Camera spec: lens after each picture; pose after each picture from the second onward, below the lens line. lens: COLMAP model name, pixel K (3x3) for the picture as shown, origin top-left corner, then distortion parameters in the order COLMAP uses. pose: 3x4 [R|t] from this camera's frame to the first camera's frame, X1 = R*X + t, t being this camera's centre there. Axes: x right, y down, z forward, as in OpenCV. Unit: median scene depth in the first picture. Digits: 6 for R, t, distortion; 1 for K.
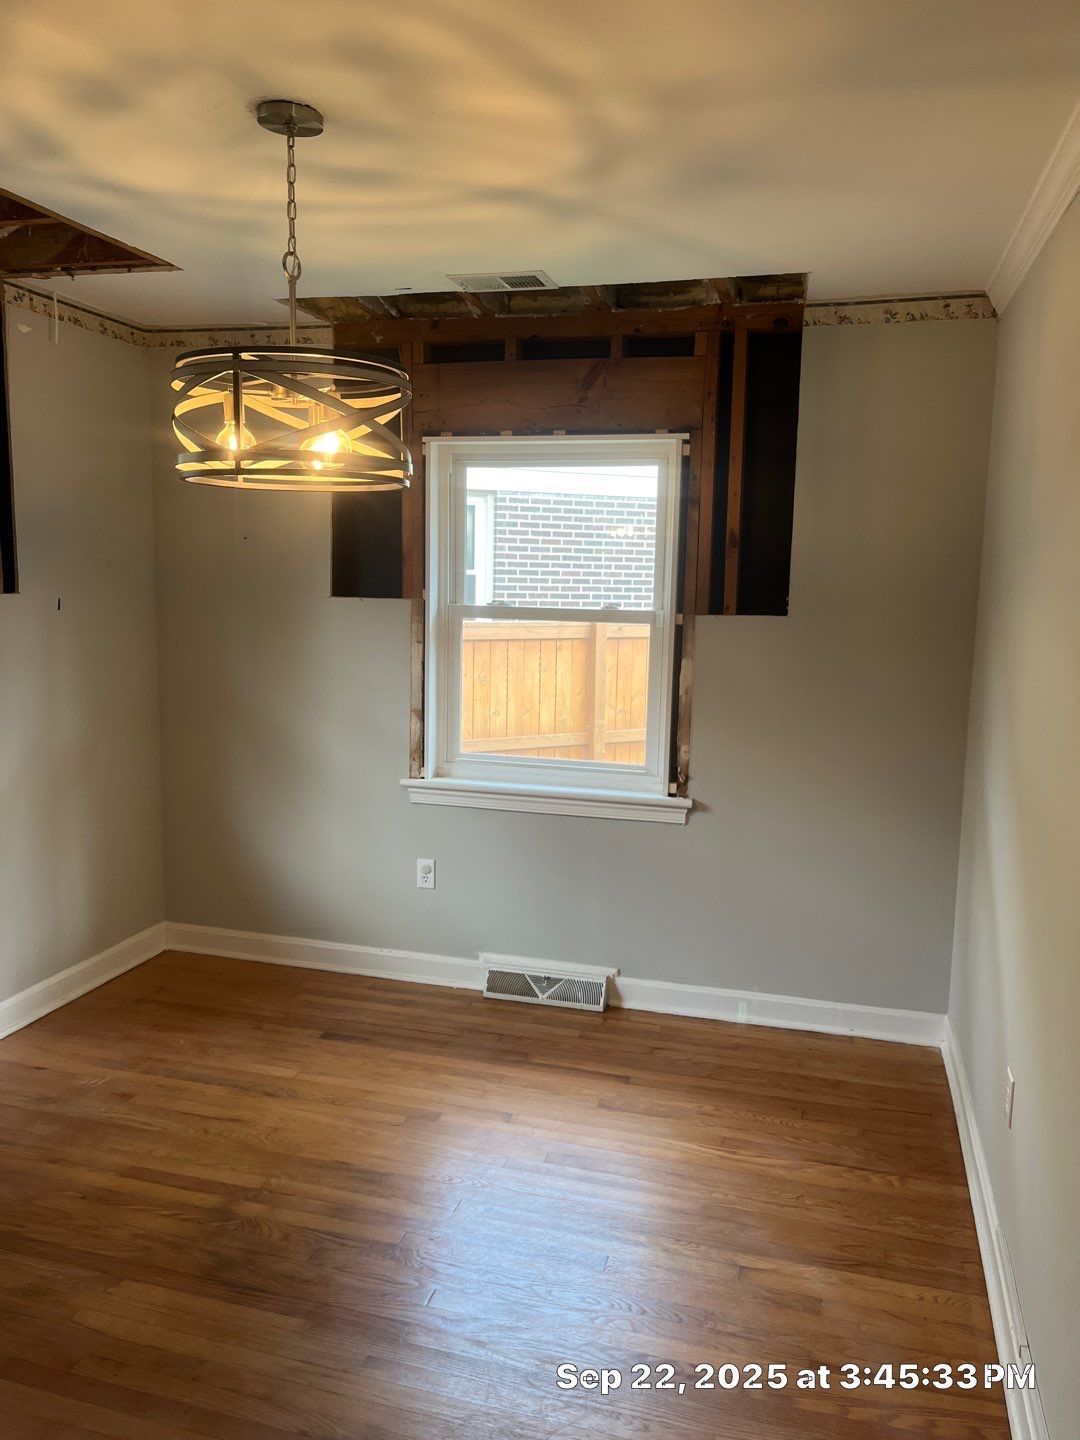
lens RADIAL K [[1090.1, 0, 545.1], [0, 1090.1, 727.5], [0, 0, 1]] dist [0.047870, -0.068373]
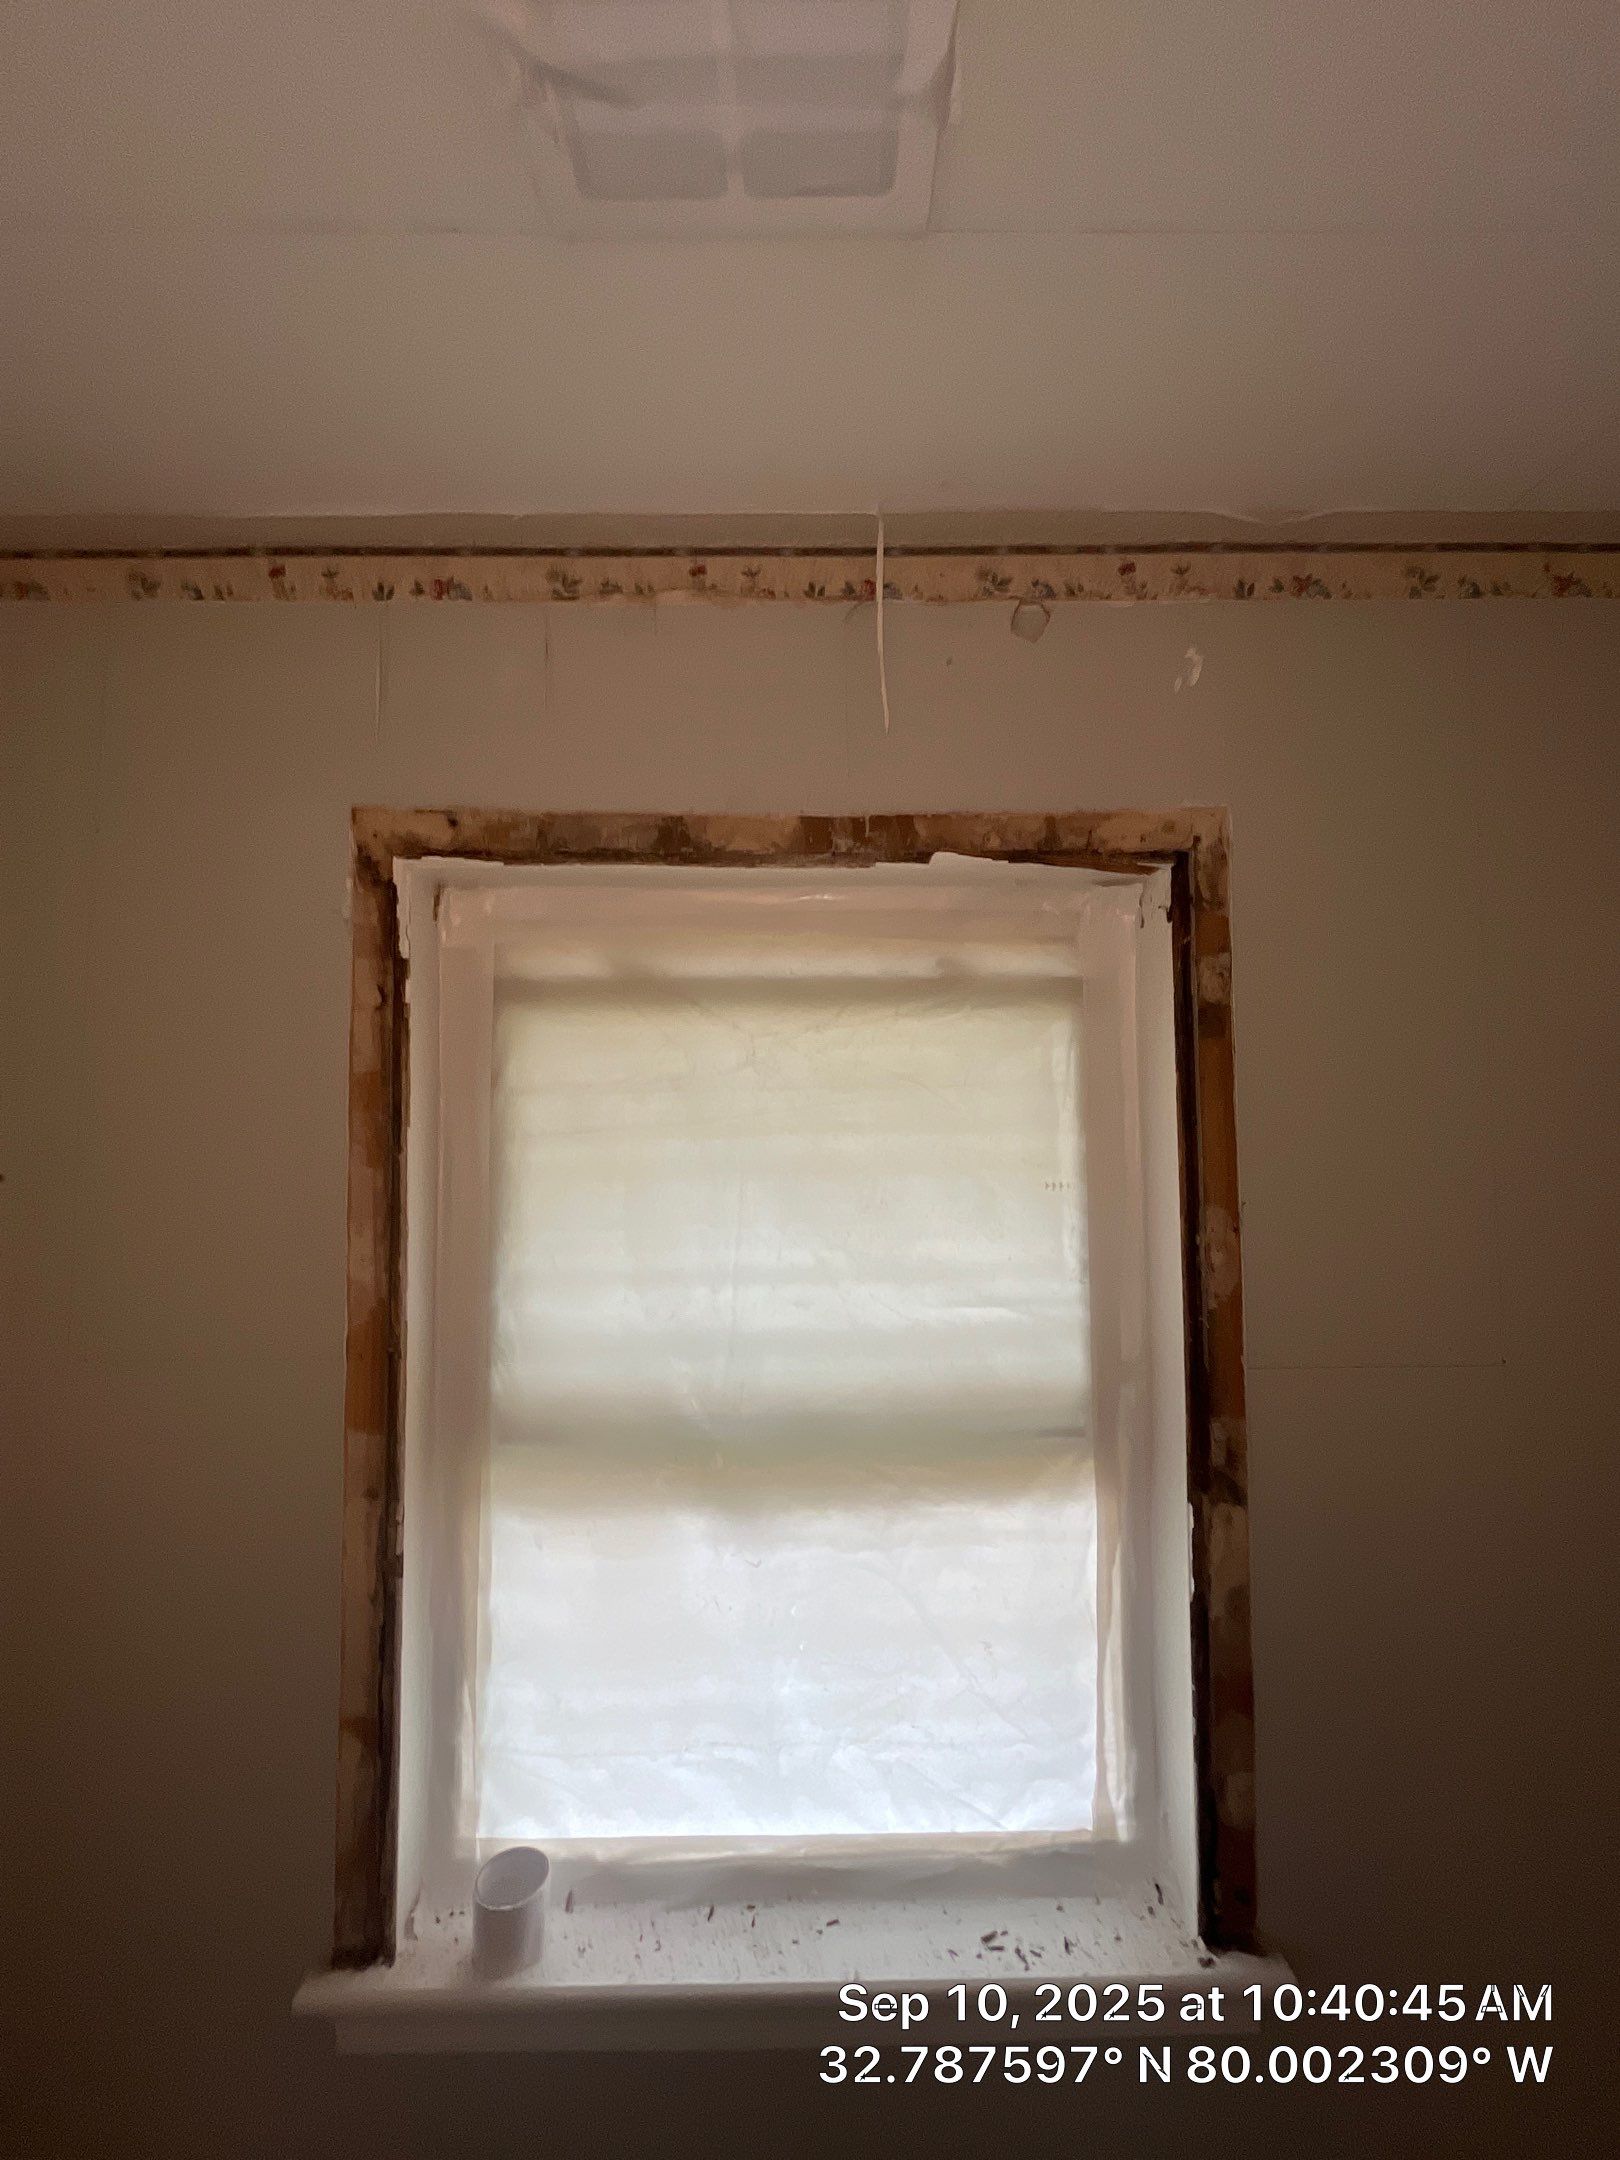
lens RADIAL K [[918.4, 0, 806.7], [0, 918.4, 1067.2], [0, 0, 1]] dist [-0.000230, -0.001363]
pose [[0.962912, -0.012689, 0.269516, -0.082336], [0.064128, 0.981034, -0.182923, -0.180546], [-0.262083, 0.193422, 0.945463, 0.880398]]
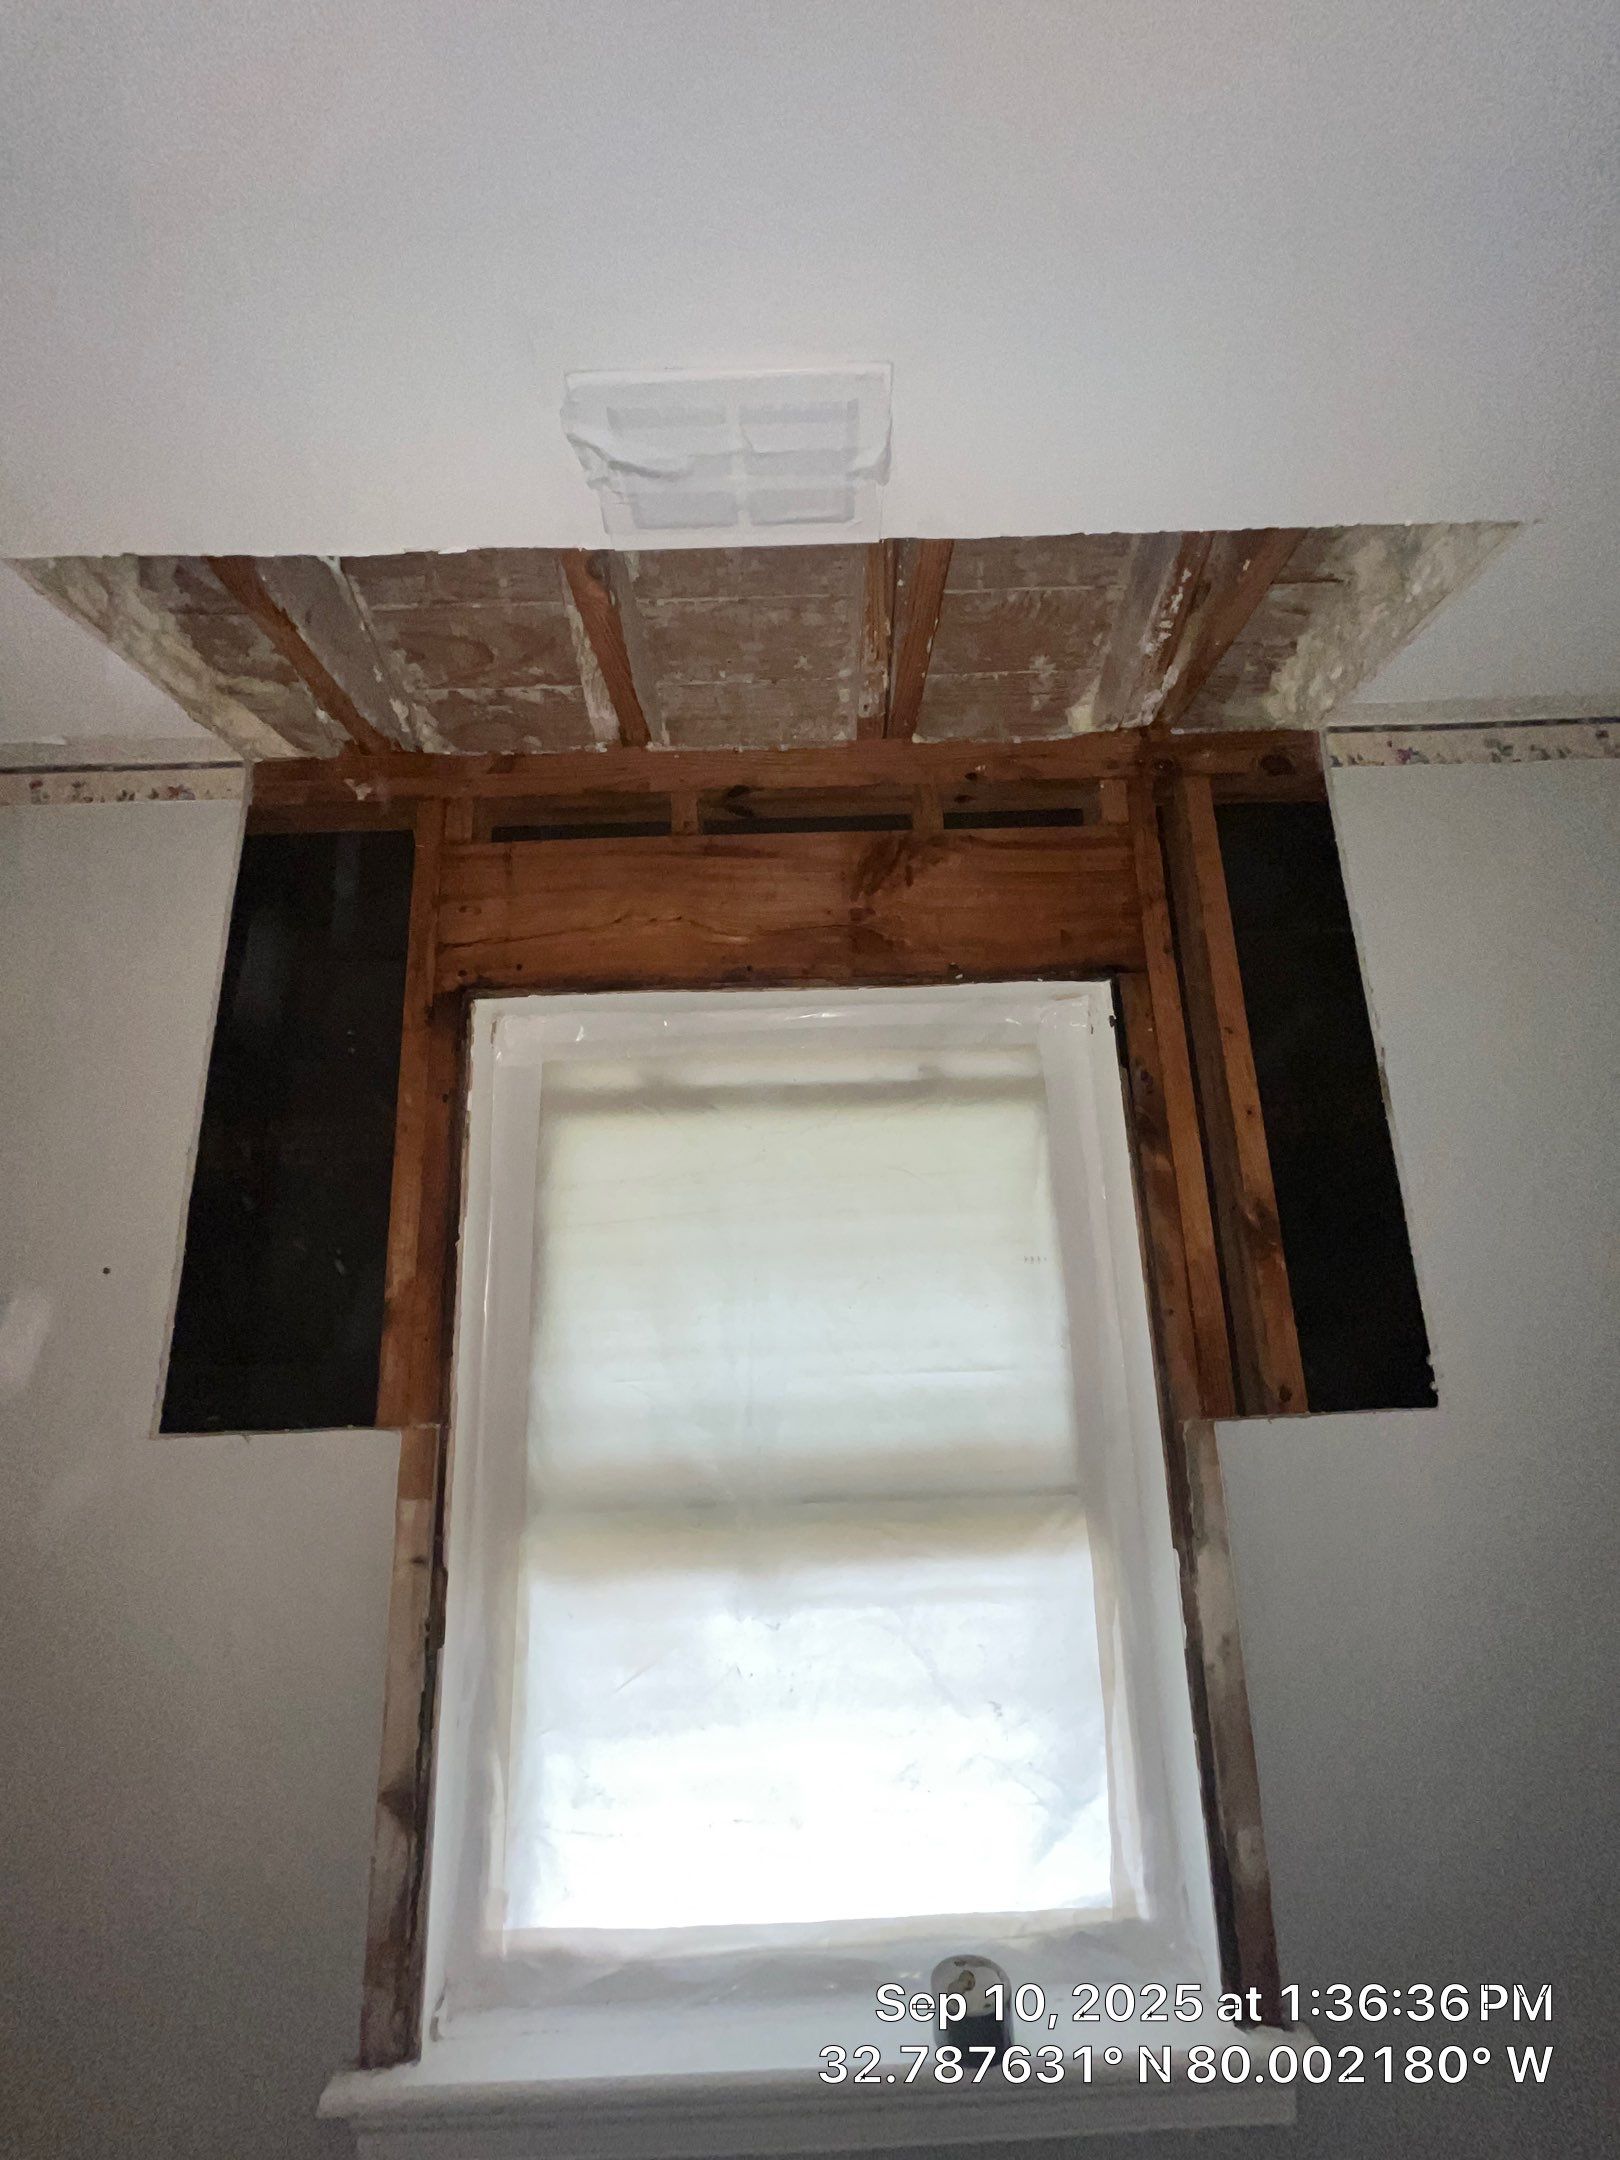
lens RADIAL K [[877.2, 0, 809.6], [0, 877.2, 1082.5], [0, 0, 1]] dist [-0.003561, 0.000389]
pose [[0.963596, 0.006960, 0.267272, -0.091659], [0.089387, 0.933750, -0.346585, -0.141478], [-0.251977, 0.357858, 0.899136, 0.851861]]
